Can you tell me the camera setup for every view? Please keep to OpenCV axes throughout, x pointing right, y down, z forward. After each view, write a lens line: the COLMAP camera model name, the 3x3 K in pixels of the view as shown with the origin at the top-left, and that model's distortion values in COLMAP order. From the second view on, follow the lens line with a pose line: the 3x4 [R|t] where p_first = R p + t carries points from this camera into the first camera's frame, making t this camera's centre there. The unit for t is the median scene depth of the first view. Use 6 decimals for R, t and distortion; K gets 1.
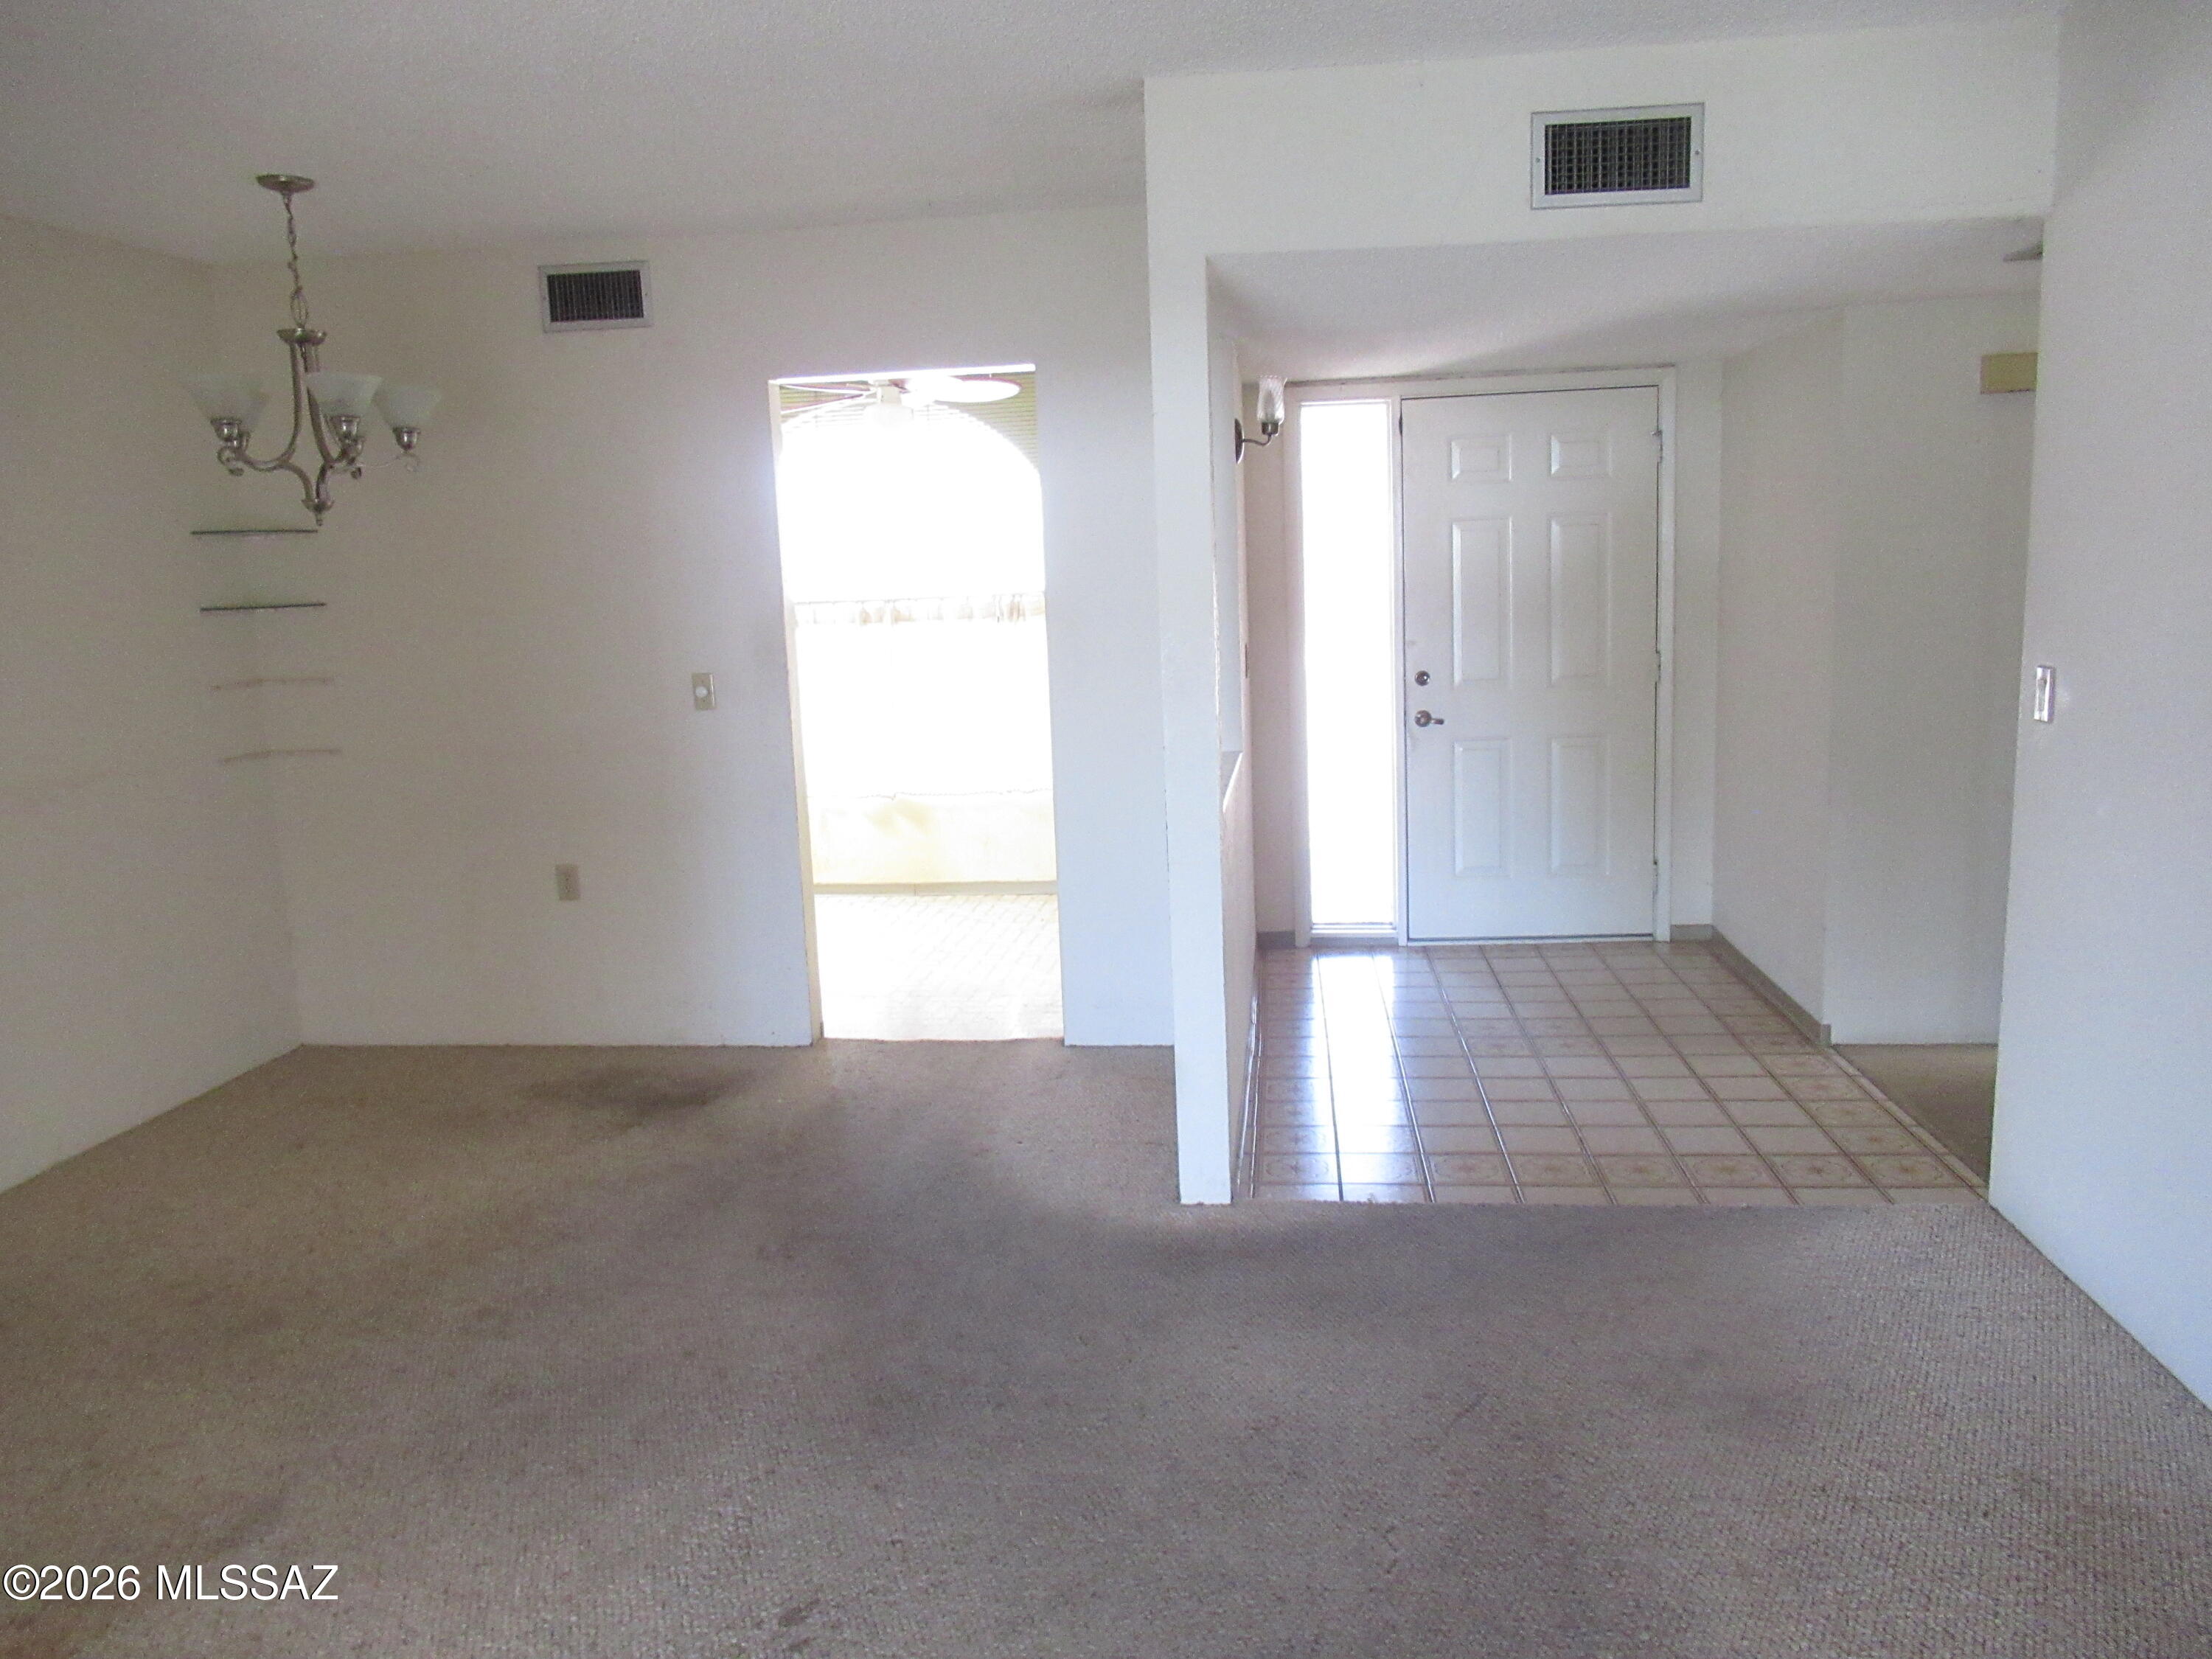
lens RADIAL K [[1641.9, 0, 1112.3], [0, 1641.9, 828.4], [0, 0, 1]] dist [-0.021755, 0.018794]
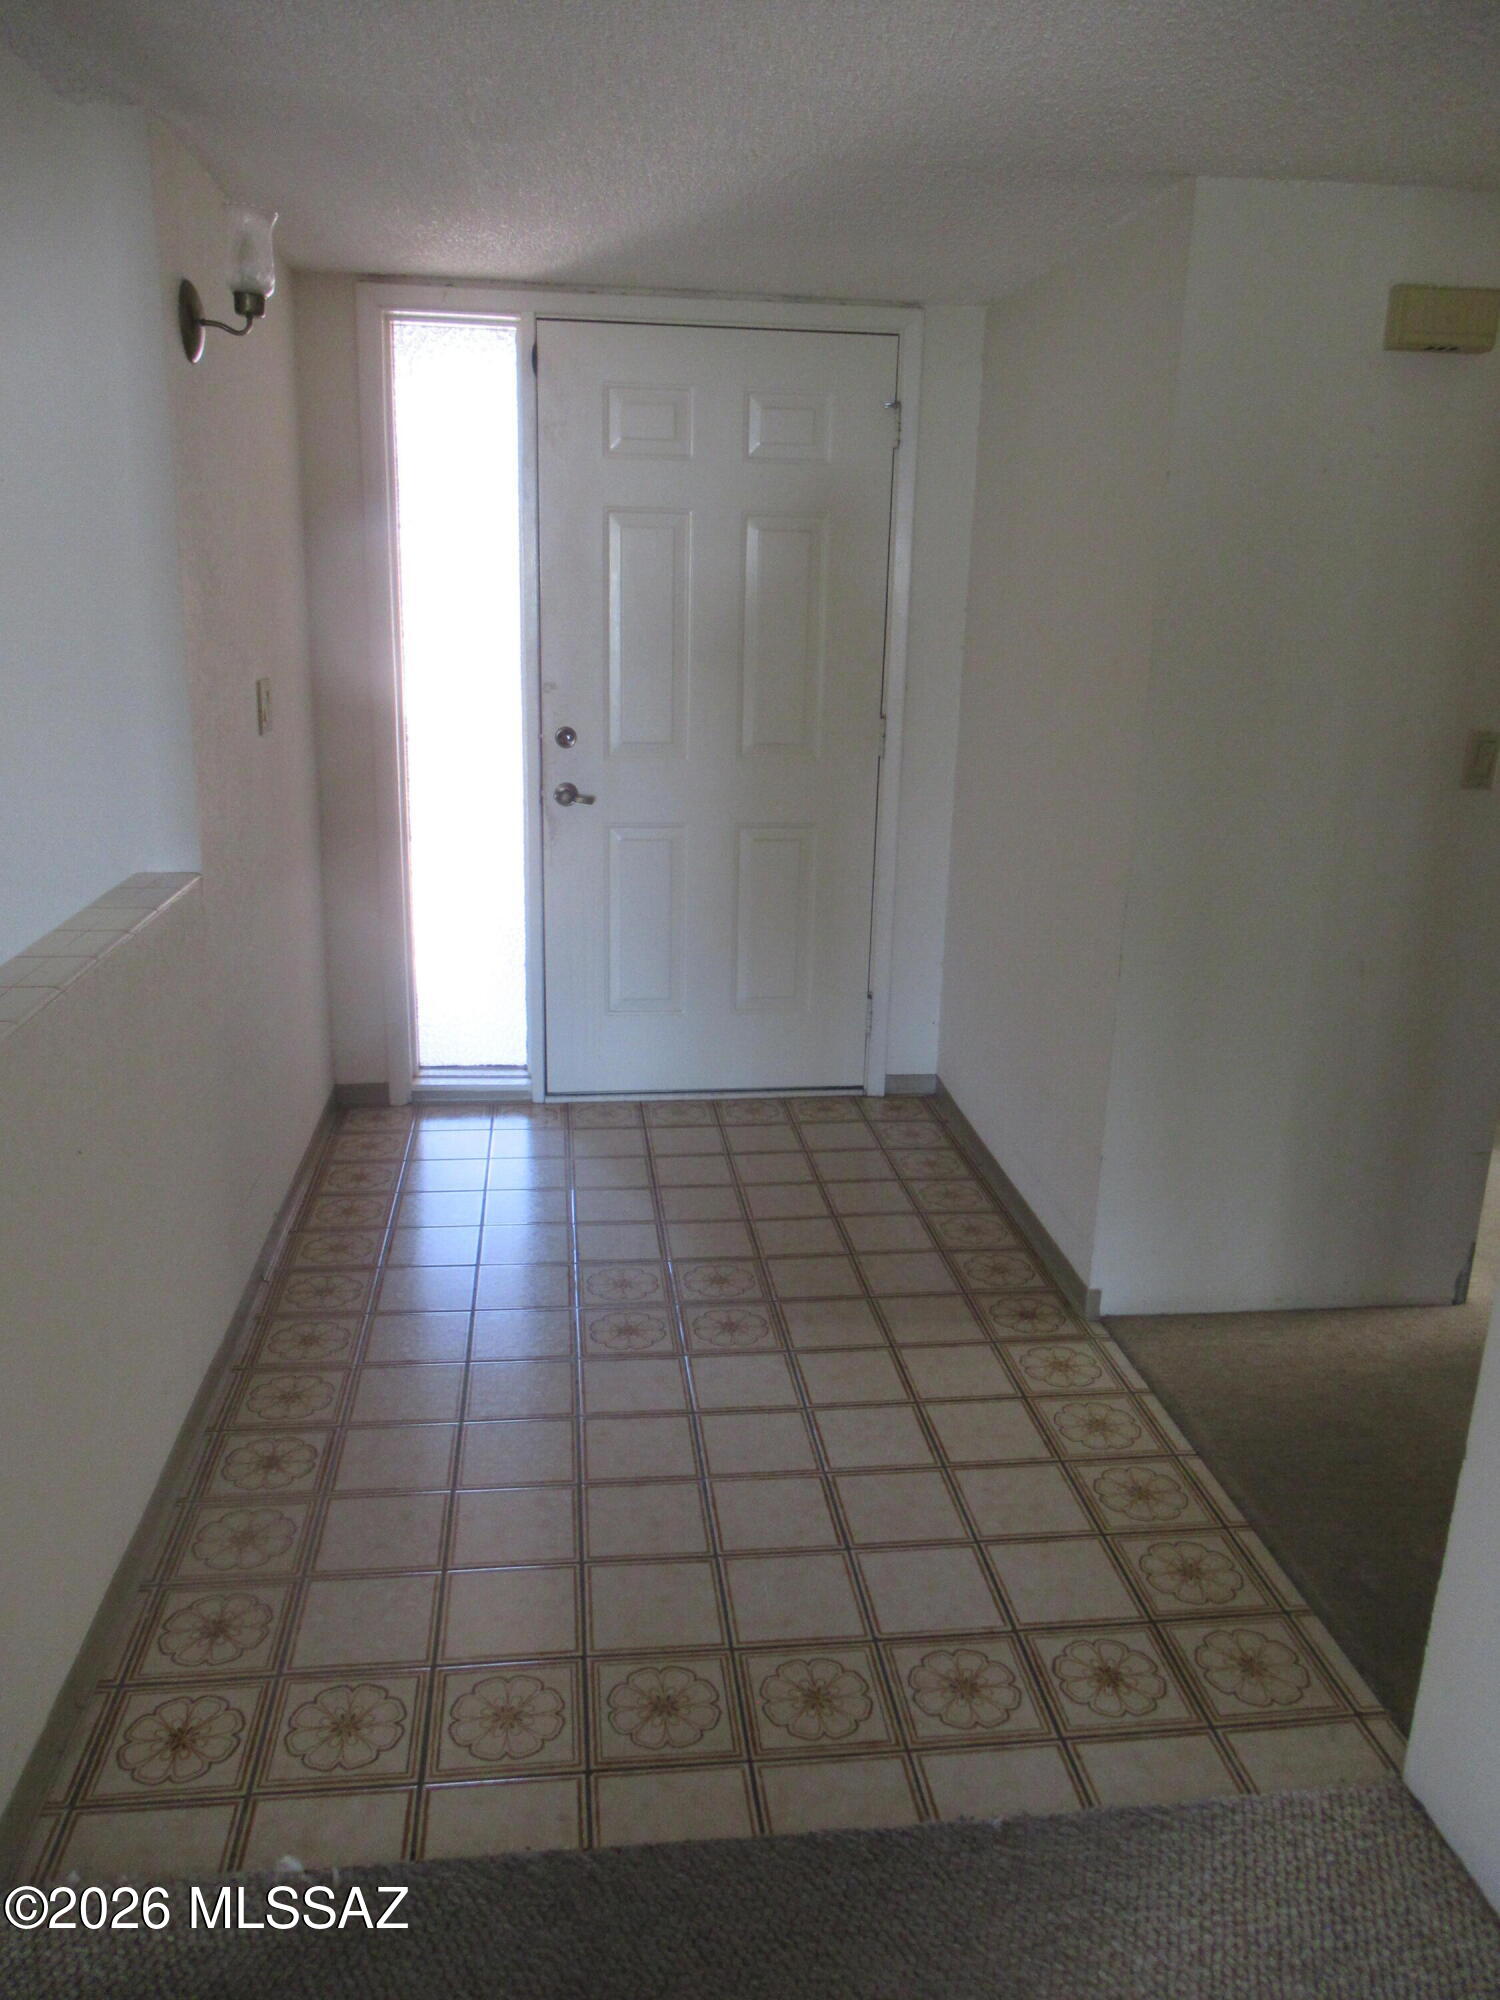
lens RADIAL K [[1484.6, 0, 754.5], [0, 1484.6, 1001.8], [0, 0, 1]] dist [-0.021755, 0.018794]
pose [[0.971197, 0.000184, 0.238279, 0.147871], [-0.028265, 0.993028, 0.114440, -0.068394], [-0.236596, -0.117879, 0.964431, 0.445925]]
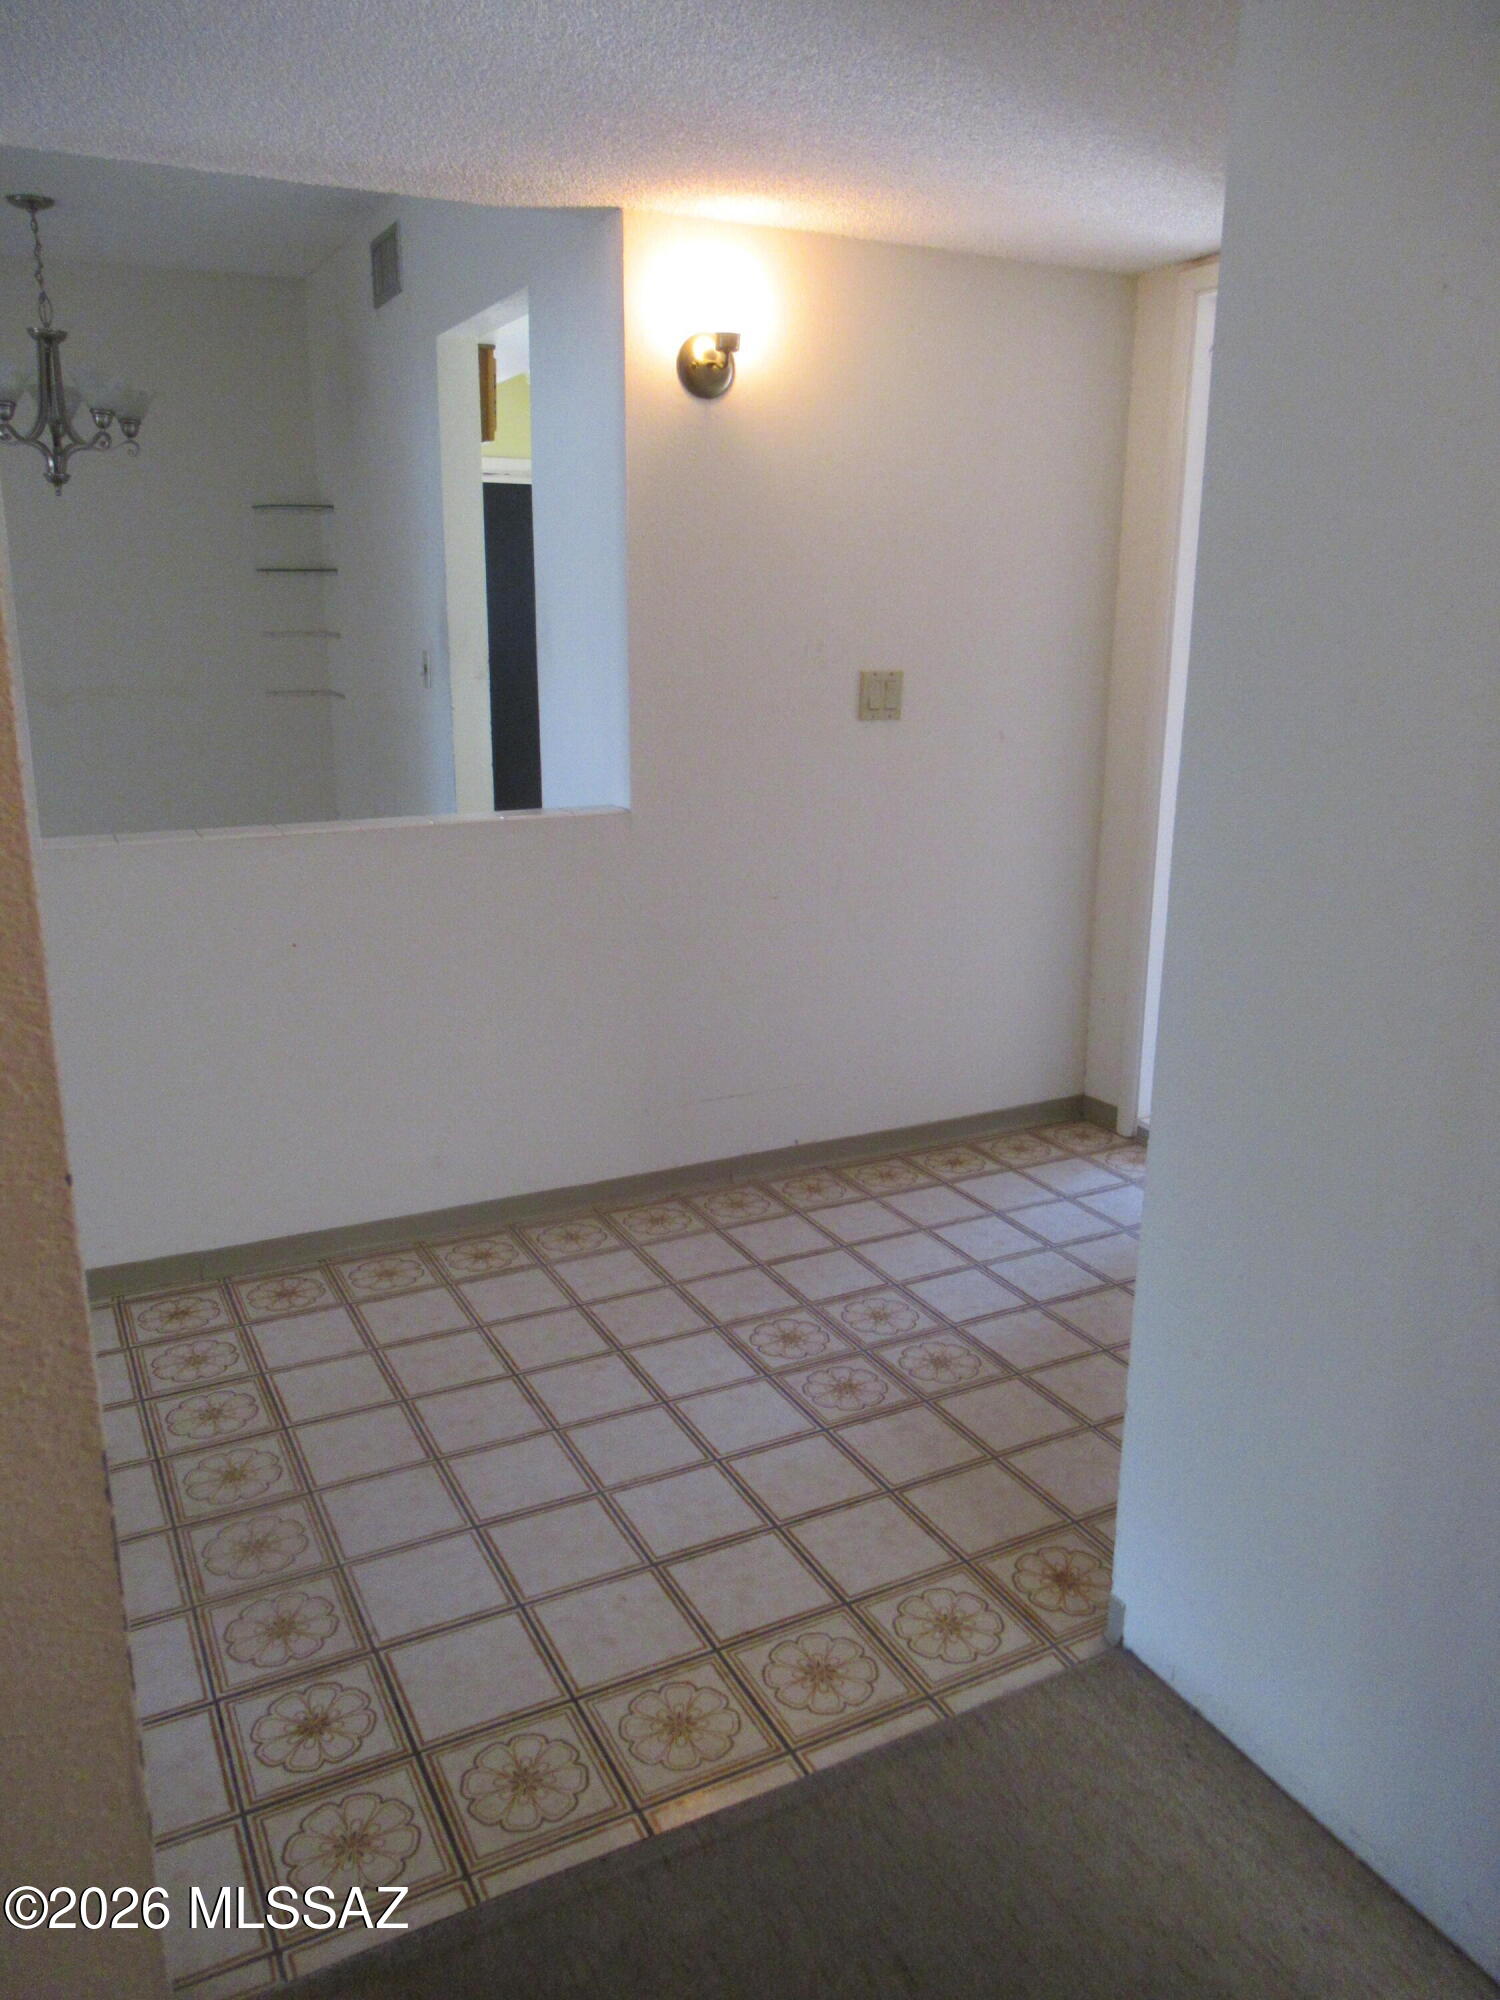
lens RADIAL K [[1484.6, 0, 753.3], [0, 1484.6, 999.0], [0, 0, 1]] dist [-0.021755, 0.018794]
pose [[0.554541, 0.260695, -0.790267, 0.665949], [-0.161203, 0.965326, 0.205326, -0.112767], [0.816393, 0.013532, 0.577338, 0.674415]]
